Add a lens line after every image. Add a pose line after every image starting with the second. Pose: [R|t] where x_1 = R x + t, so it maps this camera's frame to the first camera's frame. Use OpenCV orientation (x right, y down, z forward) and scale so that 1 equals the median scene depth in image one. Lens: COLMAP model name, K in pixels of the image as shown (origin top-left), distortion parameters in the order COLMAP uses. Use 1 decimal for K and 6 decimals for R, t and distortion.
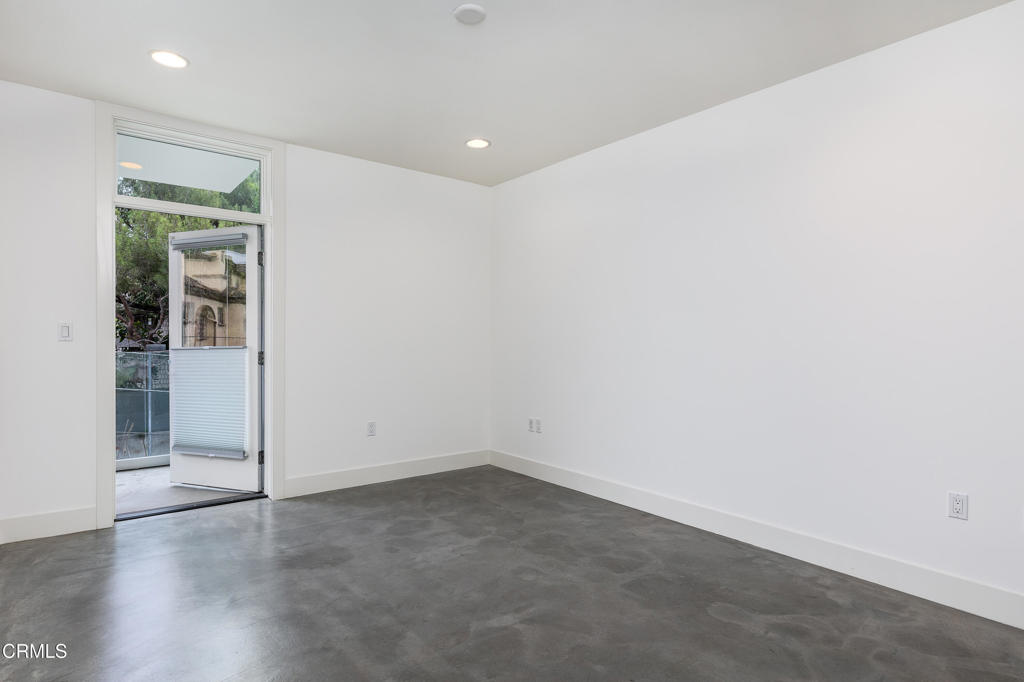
lens RADIAL K [[555.8, 0, 512.4], [0, 555.8, 342.1], [0, 0, 1]] dist [-0.004526, 0.003662]
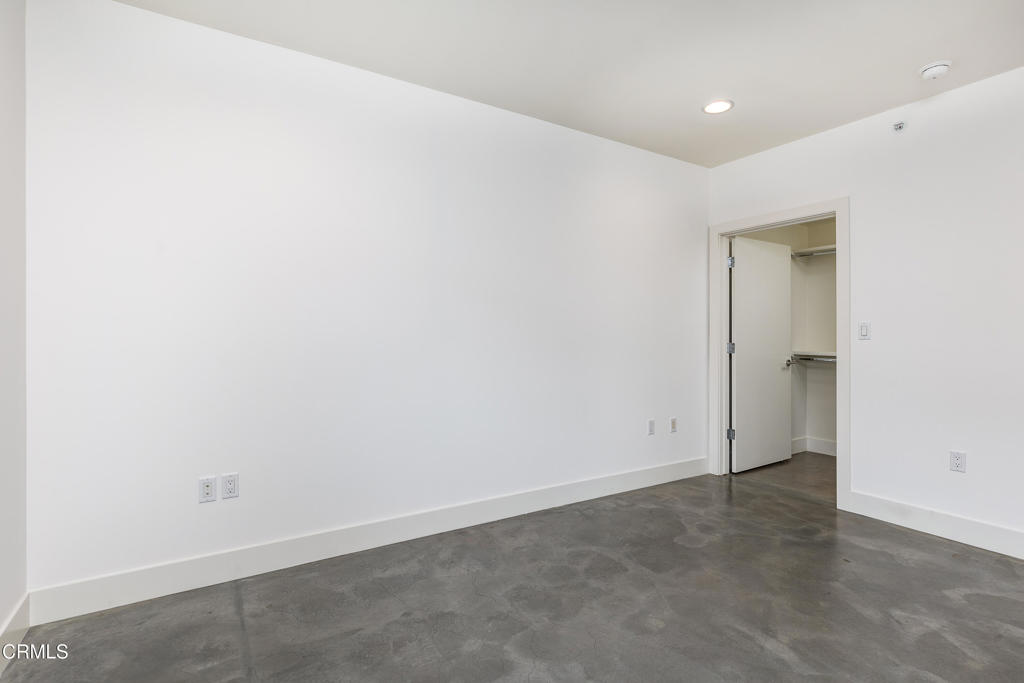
lens RADIAL K [[504.3, 0, 512.7], [0, 504.3, 335.9], [0, 0, 1]] dist [-0.000312, -0.000269]
pose [[0.107721, -0.016386, 0.994046, -0.668597], [0.002275, 0.999866, 0.016236, -0.013955], [-0.994179, 0.000512, 0.107744, 1.036592]]
